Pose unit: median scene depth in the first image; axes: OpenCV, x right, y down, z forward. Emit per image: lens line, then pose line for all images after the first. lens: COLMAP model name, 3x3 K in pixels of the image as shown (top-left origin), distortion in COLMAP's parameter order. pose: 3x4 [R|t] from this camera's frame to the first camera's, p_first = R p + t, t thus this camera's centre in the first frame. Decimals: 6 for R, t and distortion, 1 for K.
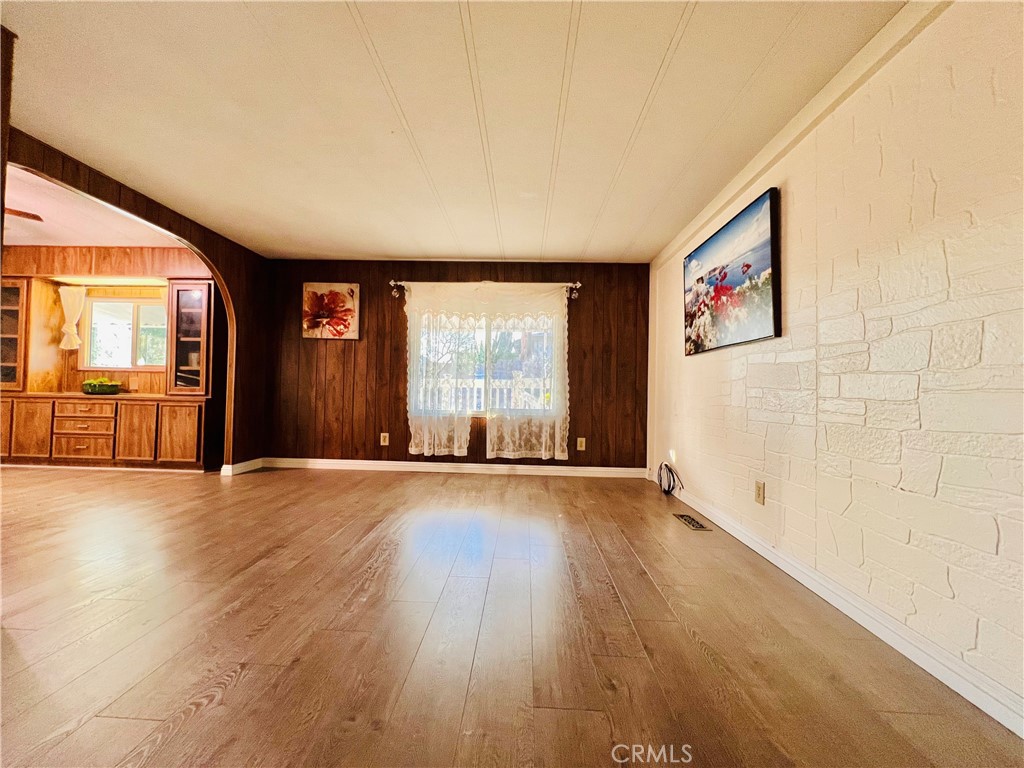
lens RADIAL K [[409.2, 0, 507.5], [0, 409.2, 384.2], [0, 0, 1]] dist [0.000444, -0.000280]
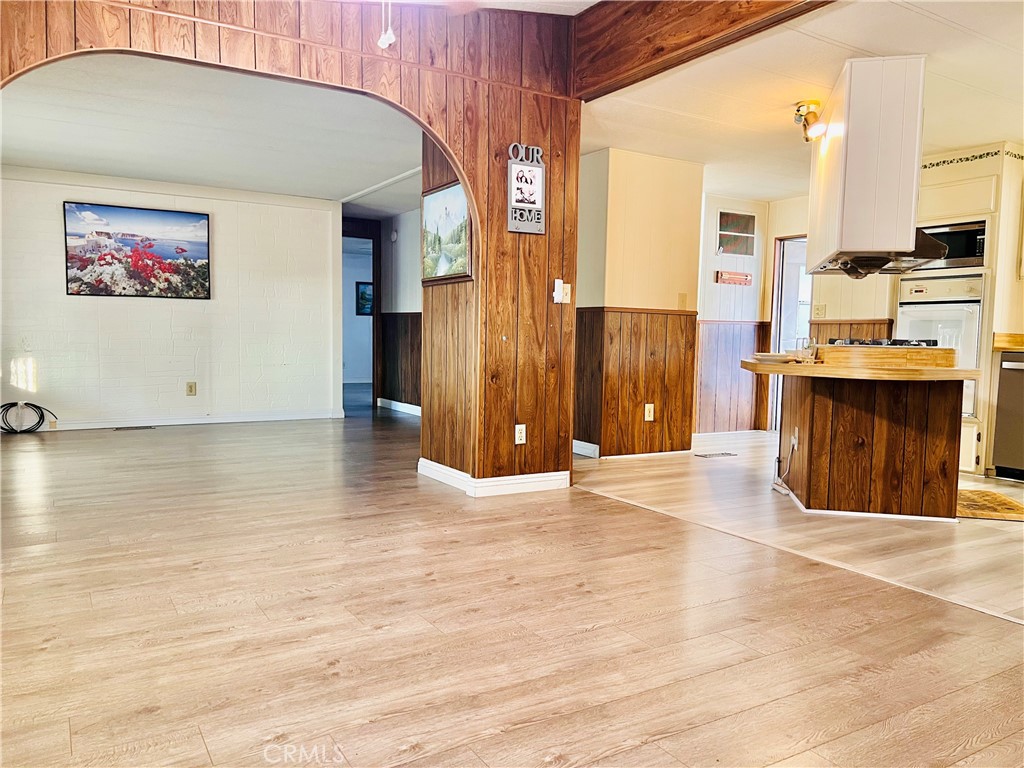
lens RADIAL K [[767.7, 0, 520.2], [0, 767.7, 389.5], [0, 0, 1]] dist [0.072274, -0.079941]
pose [[-0.562258, -0.088804, 0.822180, -1.455868], [-0.038312, 0.995947, 0.081372, -0.024231], [-0.826074, 0.014252, -0.563382, 0.880497]]
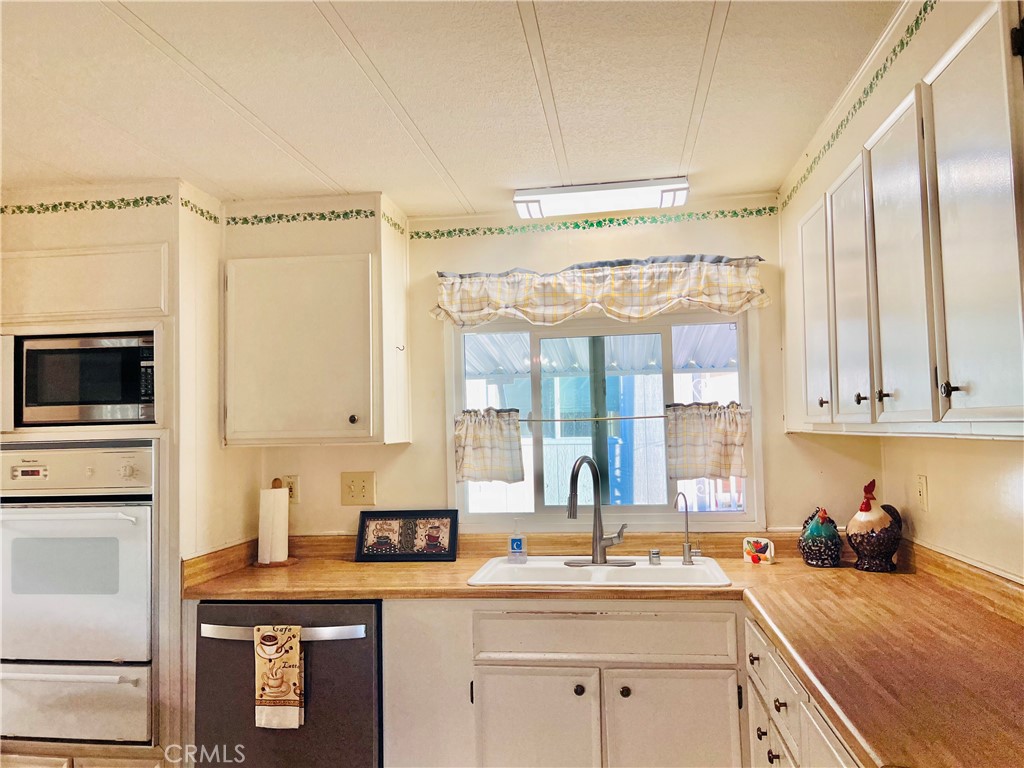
lens RADIAL K [[767.7, 0, 513.2], [0, 767.7, 389.9], [0, 0, 1]] dist [0.072274, -0.079941]
pose [[-0.995768, 0.008769, 0.091489, -1.172724], [0.003236, 0.998166, -0.060451, -0.131795], [-0.091851, -0.059899, -0.993970, 0.166200]]
